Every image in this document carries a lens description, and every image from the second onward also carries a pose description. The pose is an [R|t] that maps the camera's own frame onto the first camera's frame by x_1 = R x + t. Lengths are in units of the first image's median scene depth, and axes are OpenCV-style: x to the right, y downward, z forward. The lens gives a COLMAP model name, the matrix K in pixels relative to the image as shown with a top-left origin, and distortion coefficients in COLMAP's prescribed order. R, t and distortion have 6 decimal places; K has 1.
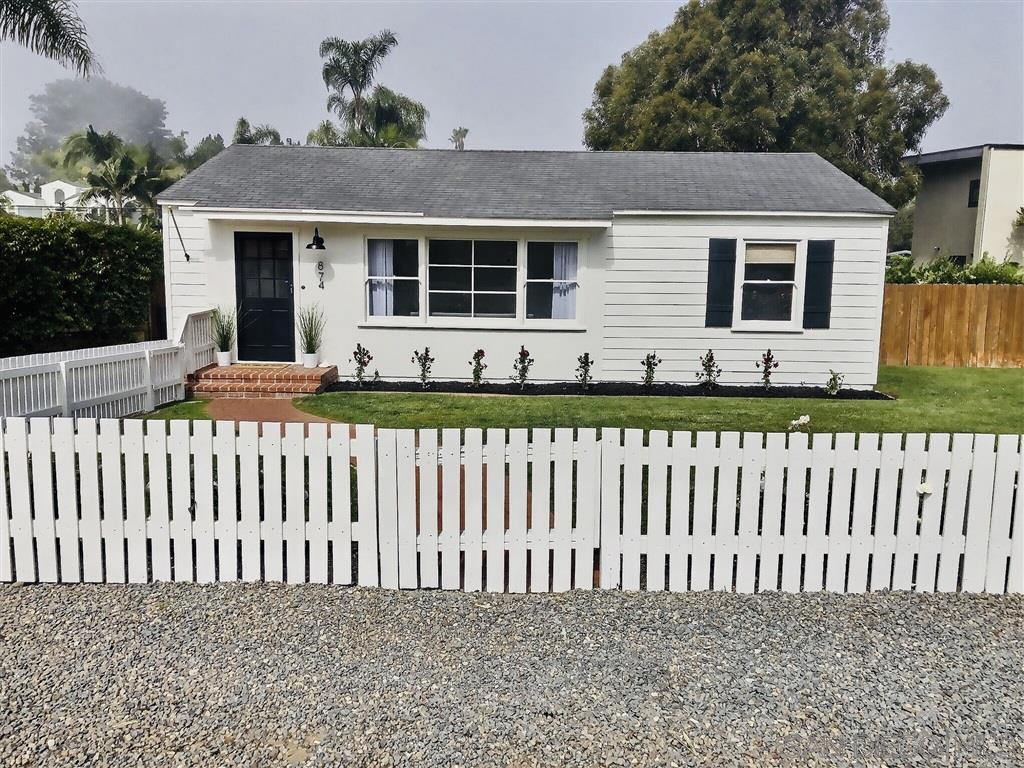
lens RADIAL K [[812.0, 0, 512.0], [0, 812.0, 384.0], [0, 0, 1]] dist [0.064080, -0.001355]
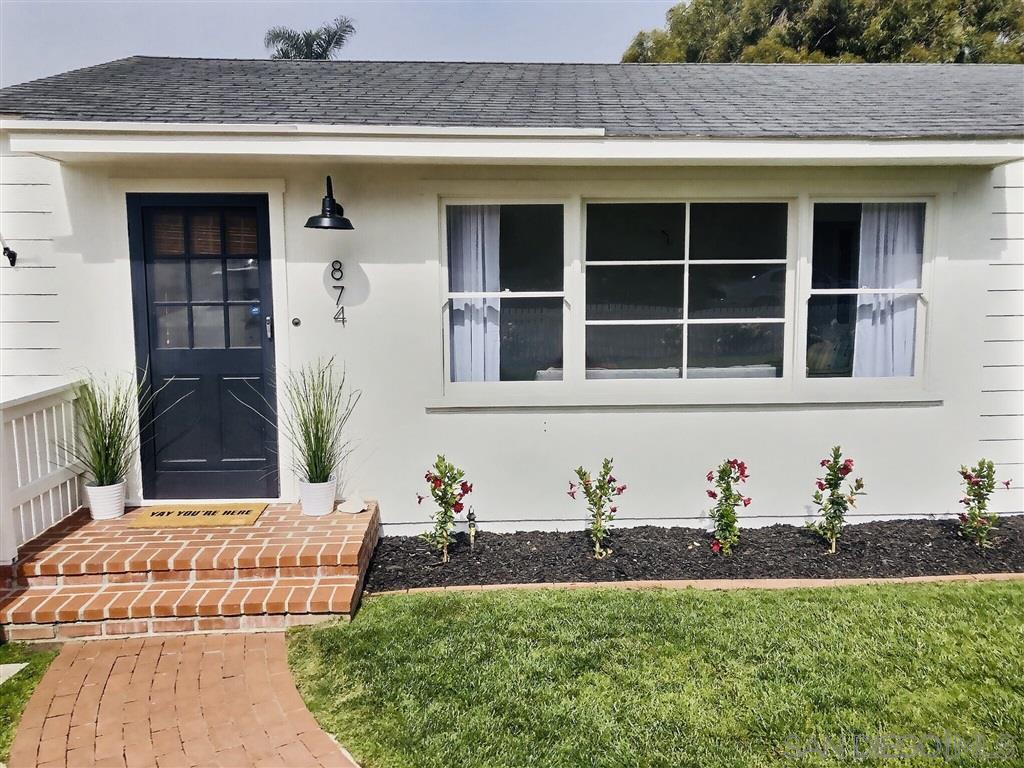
lens RADIAL K [[845.0, 0, 512.0], [0, 845.0, 384.0], [0, 0, 1]] dist [0.033947, 0.006592]
pose [[0.998254, -0.030360, 0.050659, -0.167422], [0.031791, 0.999111, -0.027685, -0.070646], [-0.049774, 0.029247, 0.998332, 0.556685]]
